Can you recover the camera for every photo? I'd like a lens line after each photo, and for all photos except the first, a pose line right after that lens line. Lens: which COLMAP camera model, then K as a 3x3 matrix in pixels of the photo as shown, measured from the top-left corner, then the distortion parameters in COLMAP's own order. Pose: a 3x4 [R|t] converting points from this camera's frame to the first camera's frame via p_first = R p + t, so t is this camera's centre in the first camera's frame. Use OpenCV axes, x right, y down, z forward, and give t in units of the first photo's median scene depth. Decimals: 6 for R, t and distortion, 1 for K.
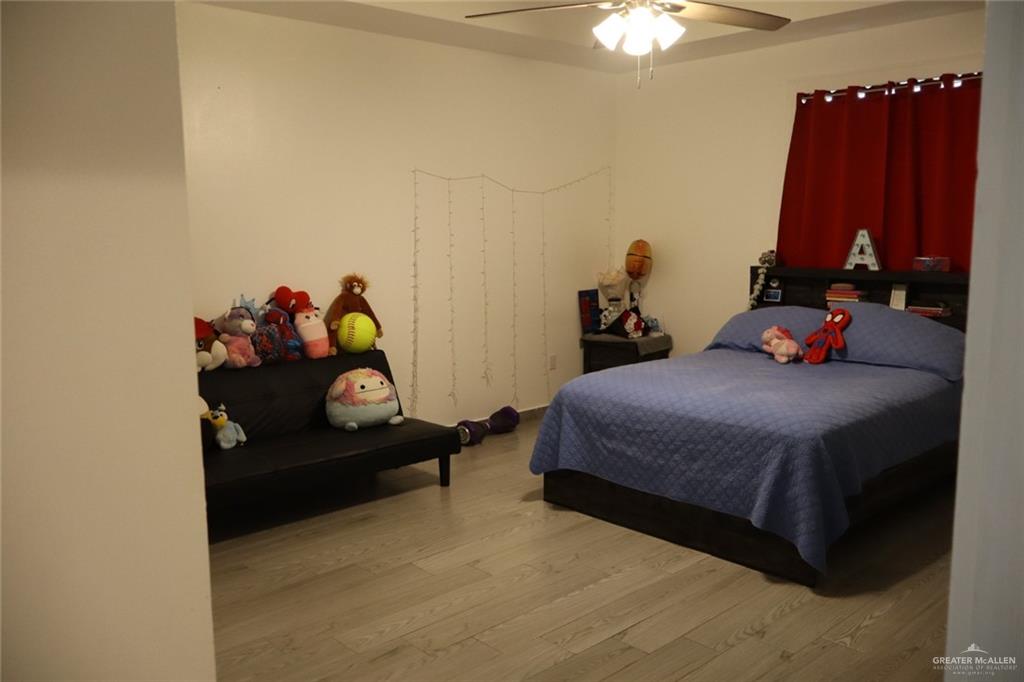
lens RADIAL K [[860.8, 0, 507.0], [0, 860.8, 337.3], [0, 0, 1]] dist [-0.004643, -0.006076]
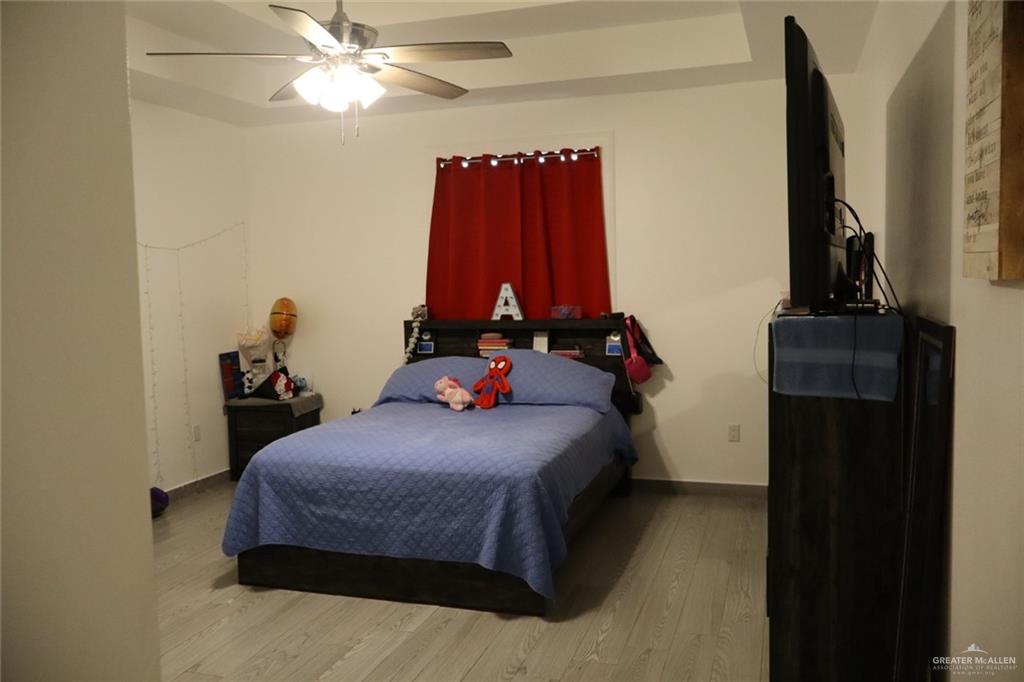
lens RADIAL K [[860.8, 0, 512.4], [0, 860.8, 339.2], [0, 0, 1]] dist [-0.004643, -0.006076]
pose [[0.870860, -0.046676, 0.489310, -0.140102], [0.078369, 0.995932, -0.044476, -0.005355], [-0.485244, 0.077079, 0.870975, 0.047719]]
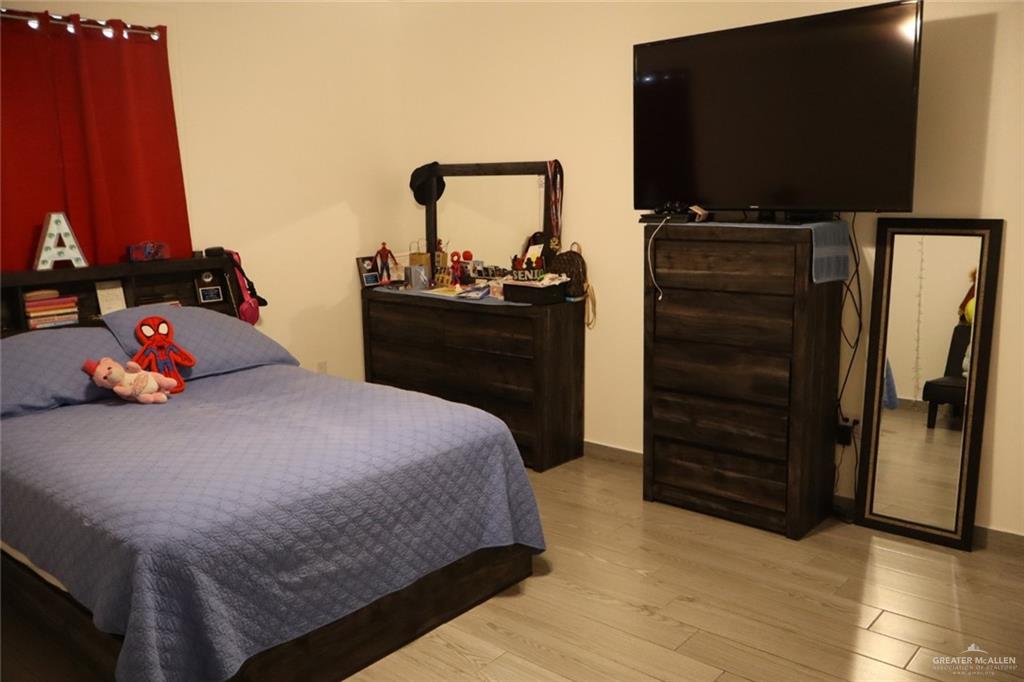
lens RADIAL K [[860.8, 0, 514.8], [0, 860.8, 336.6], [0, 0, 1]] dist [-0.004643, -0.006076]
pose [[-0.127771, -0.159443, 0.978904, -0.417472], [0.148941, 0.972716, 0.177876, -0.109753], [-0.980557, 0.168526, -0.100538, 0.818615]]
